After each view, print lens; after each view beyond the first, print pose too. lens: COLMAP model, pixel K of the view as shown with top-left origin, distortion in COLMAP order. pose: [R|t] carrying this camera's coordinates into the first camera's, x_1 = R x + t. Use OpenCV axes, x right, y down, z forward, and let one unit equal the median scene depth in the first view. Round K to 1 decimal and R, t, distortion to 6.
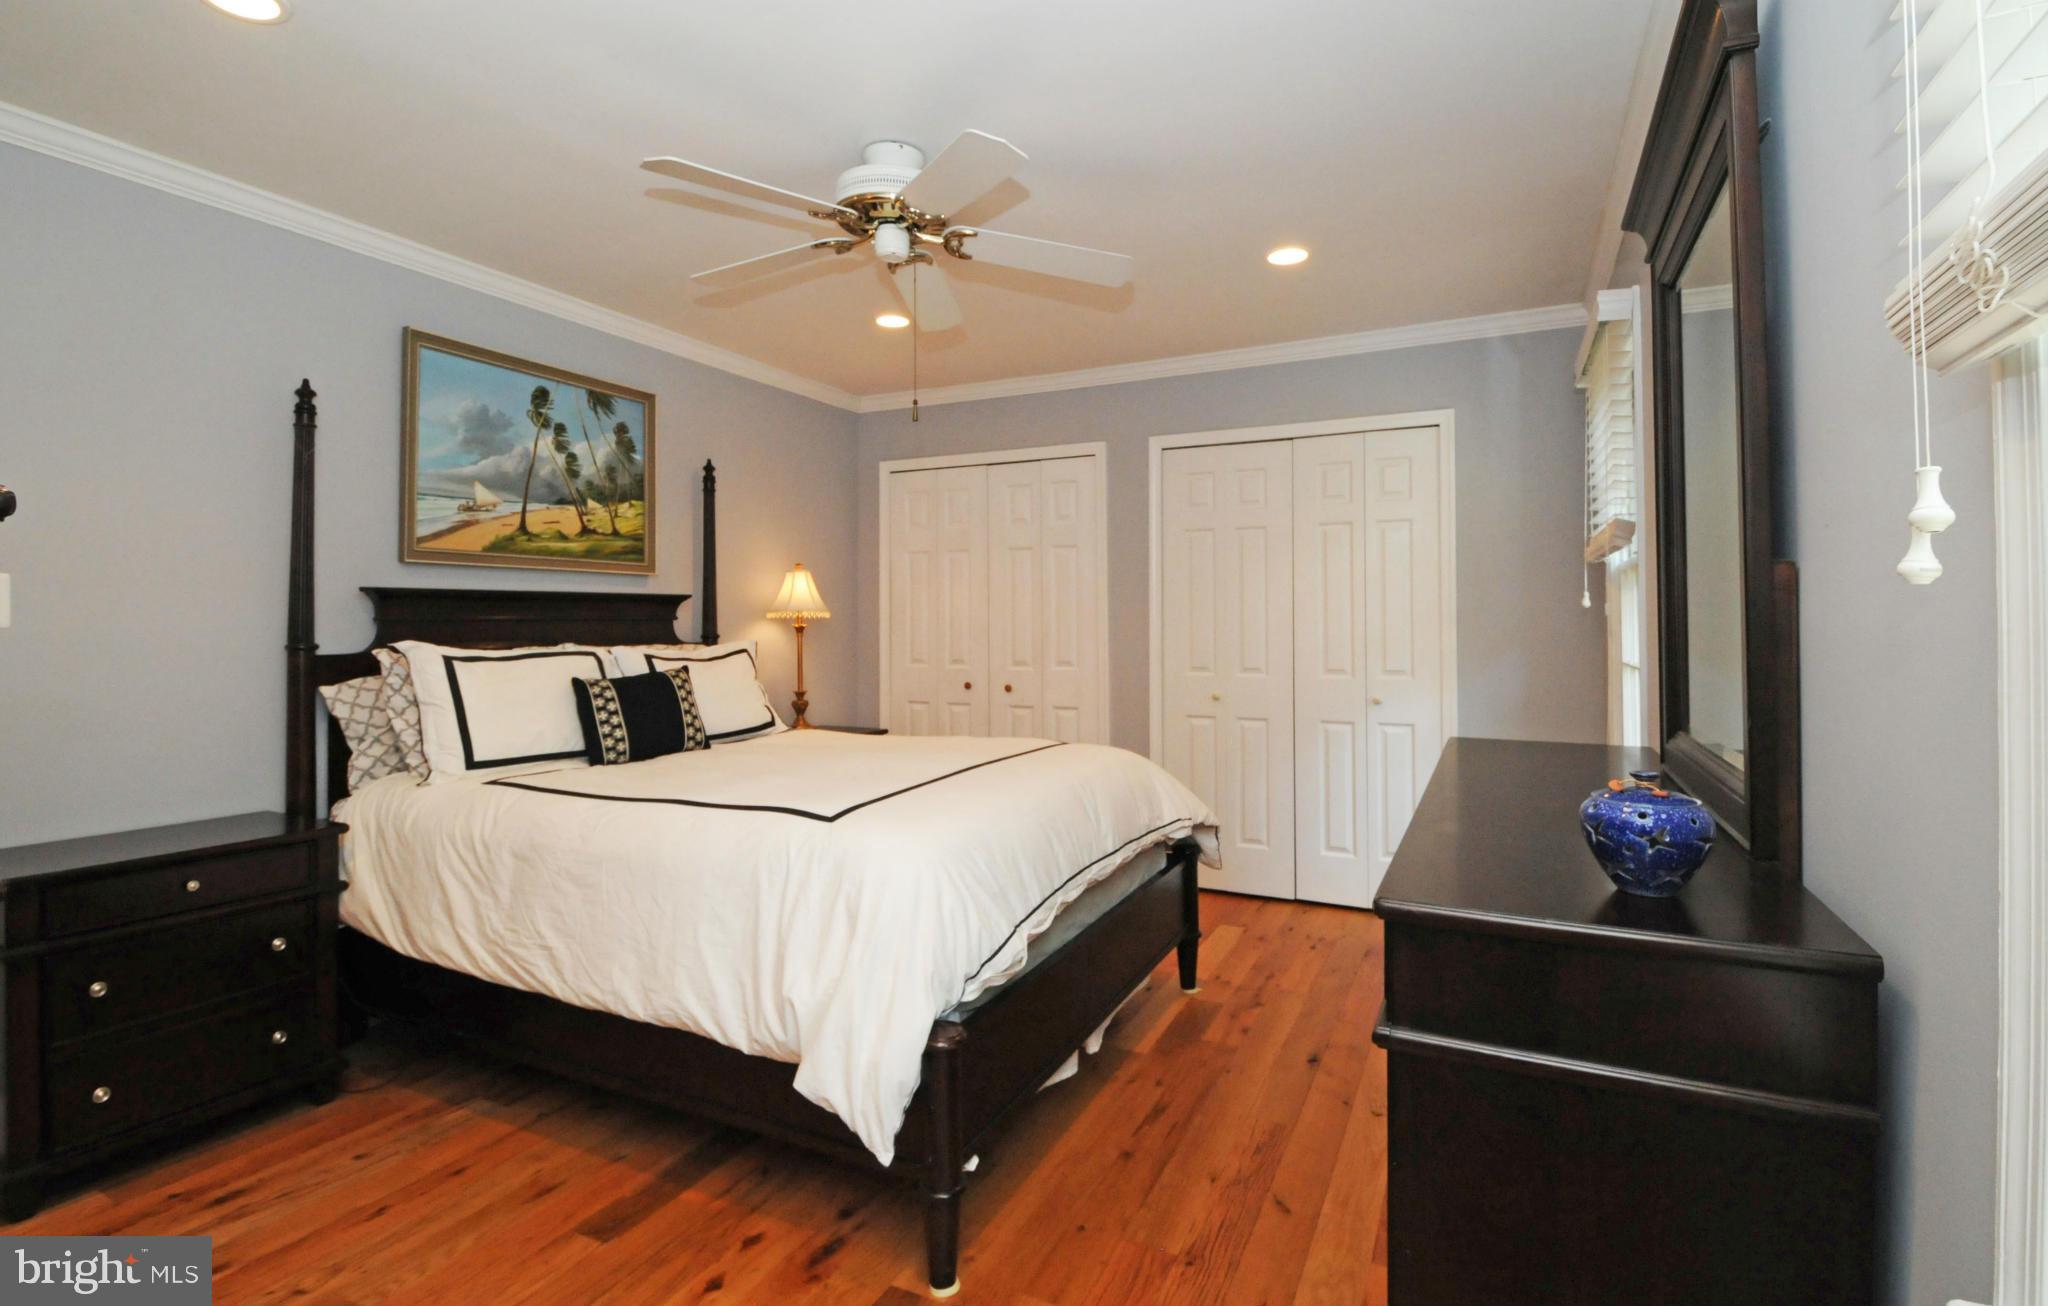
lens RADIAL K [[978.1, 0, 1022.3], [0, 978.1, 614.9], [0, 0, 1]] dist [0.002448, 0.000128]
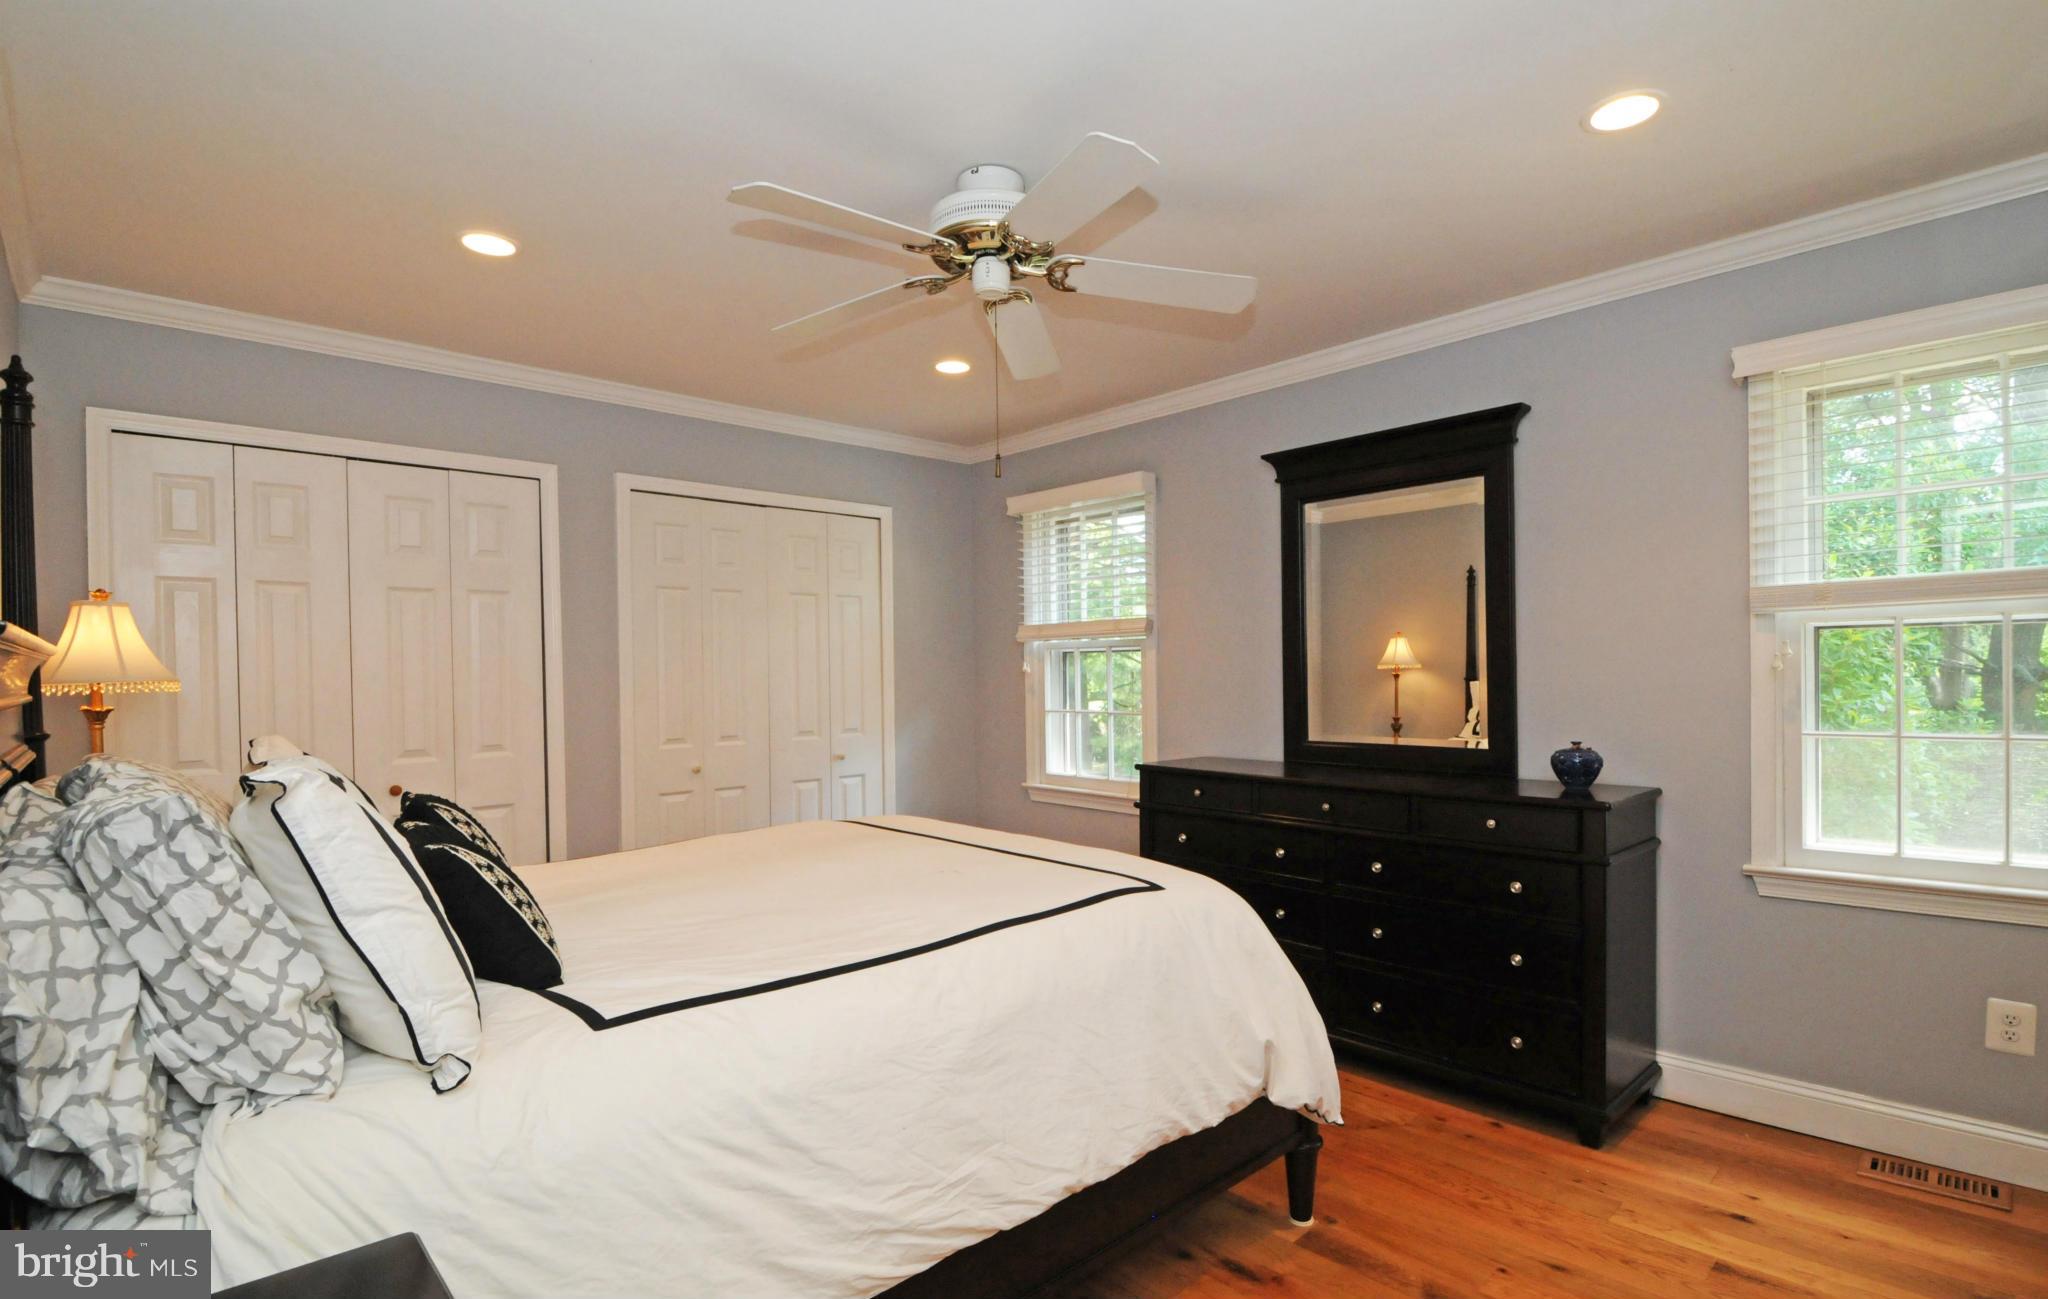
lens RADIAL K [[1012.0, 0, 1022.3], [0, 1012.0, 680.8], [0, 0, 1]] dist [-0.002262, -0.000687]
pose [[0.332475, -0.009597, 0.943063, -1.019695], [0.006444, 0.999948, 0.007904, -0.009780], [-0.943090, 0.003449, 0.332520, 0.653990]]
